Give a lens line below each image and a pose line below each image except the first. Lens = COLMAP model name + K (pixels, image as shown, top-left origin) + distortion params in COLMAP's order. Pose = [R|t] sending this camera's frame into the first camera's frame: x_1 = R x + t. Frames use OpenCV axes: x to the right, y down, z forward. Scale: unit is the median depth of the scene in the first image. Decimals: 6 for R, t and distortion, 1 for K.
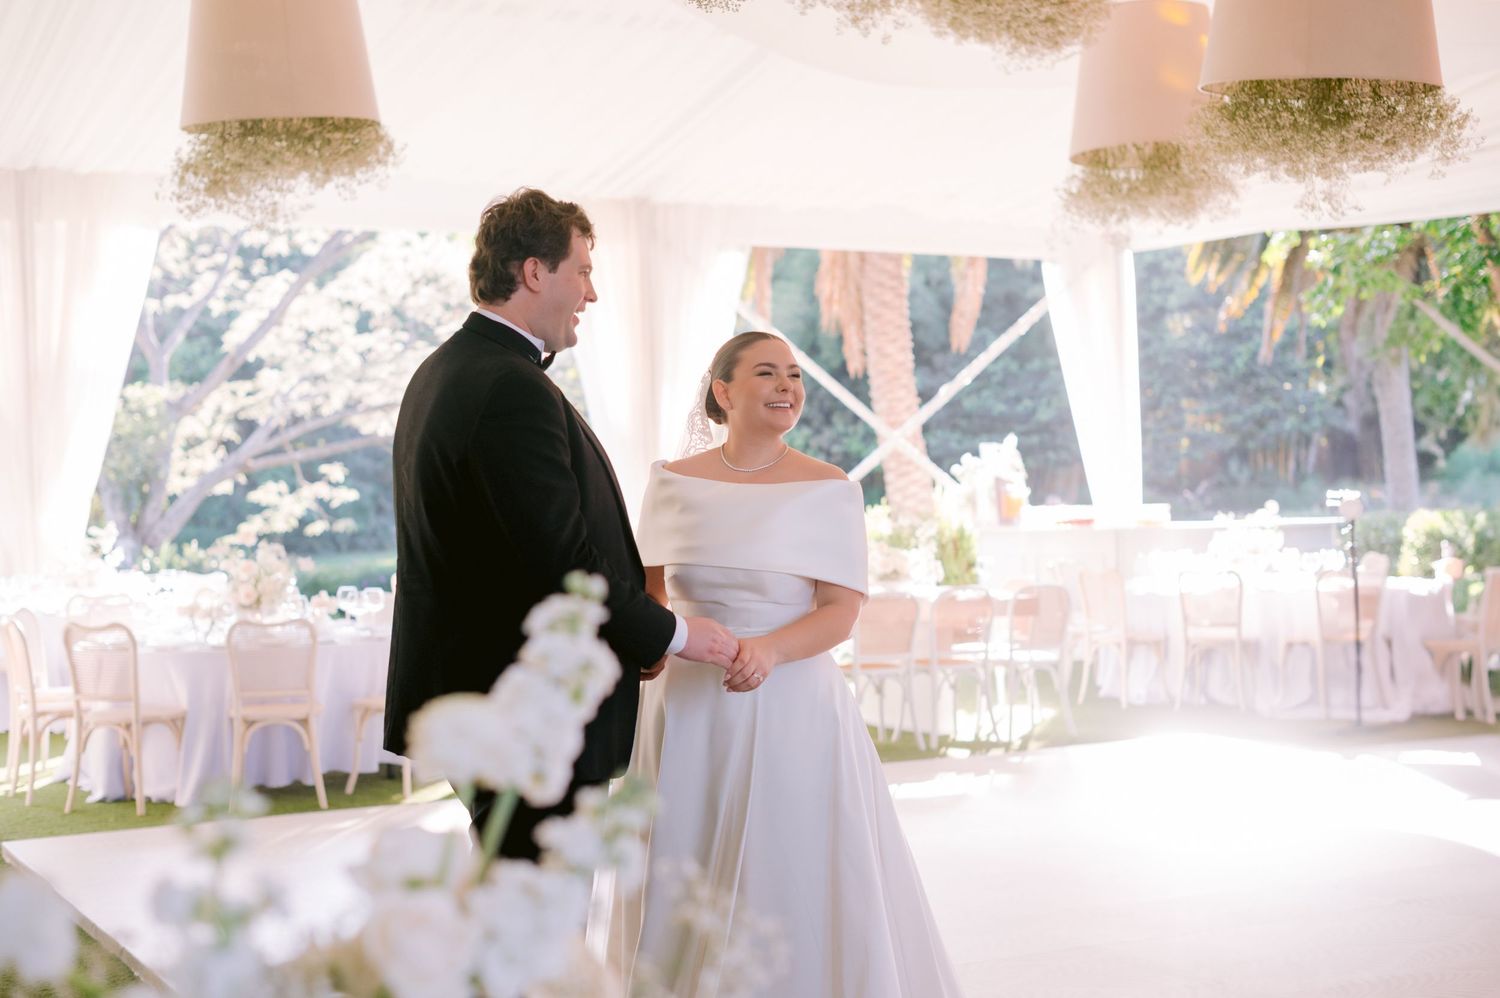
lens RADIAL K [[2190.4, 0, 752.5], [0, 2190.4, 500.7], [0, 0, 1]] dist [-0.046948, 0.000000]
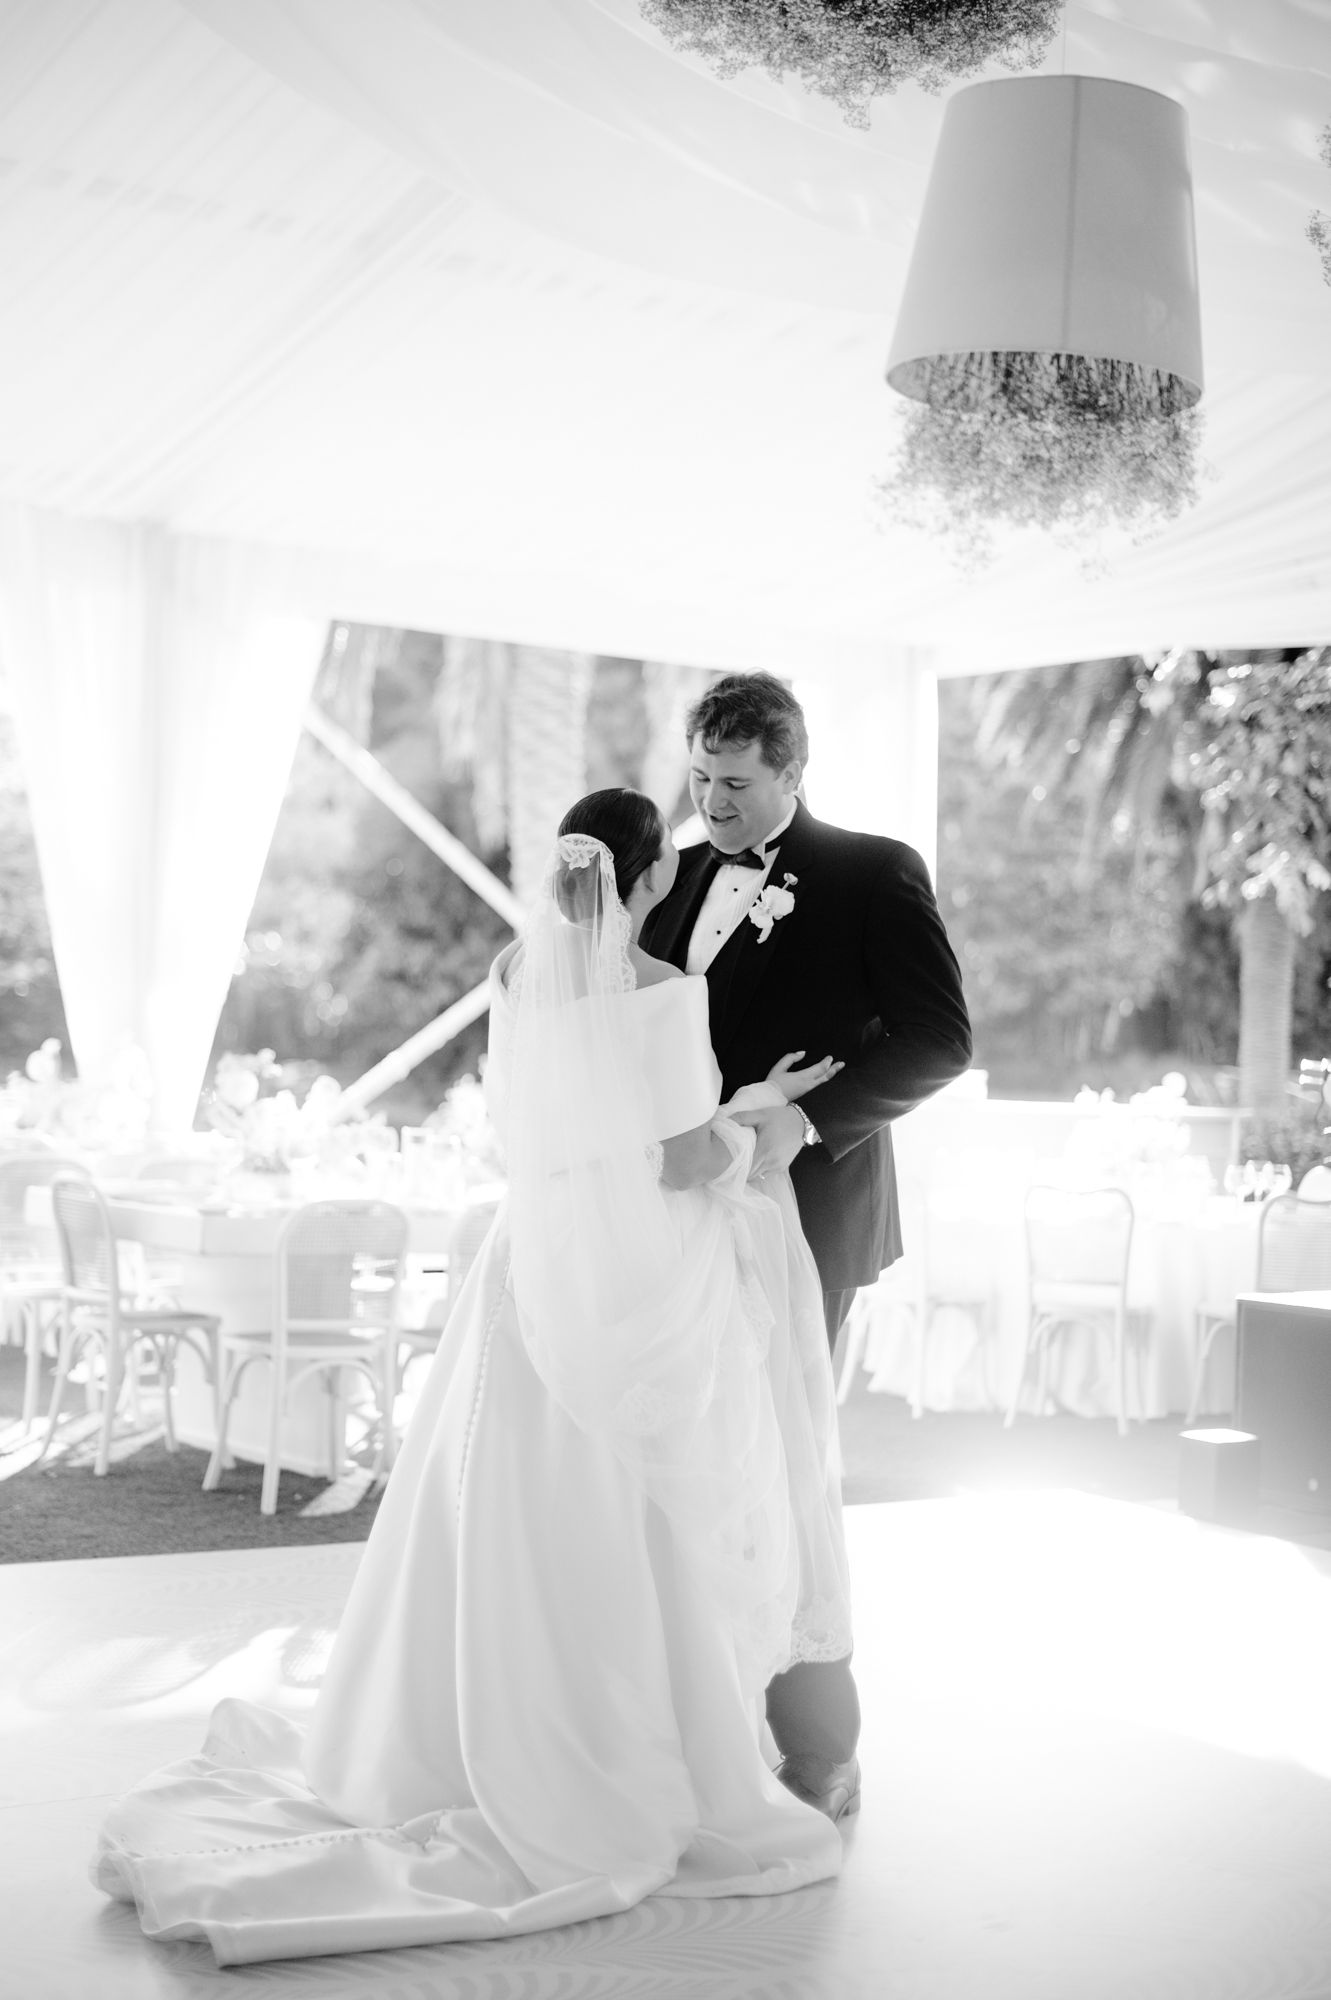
lens RADIAL K [[2920.6, 0, 663.9], [0, 2920.6, 1004.5], [0, 0, 1]] dist [-0.046948, 0.000000]
pose [[0.993027, 0.056614, 0.103405, 0.012986], [-0.054785, 0.998289, -0.020448, 0.003931], [-0.104385, 0.014640, 0.994429, 0.171023]]
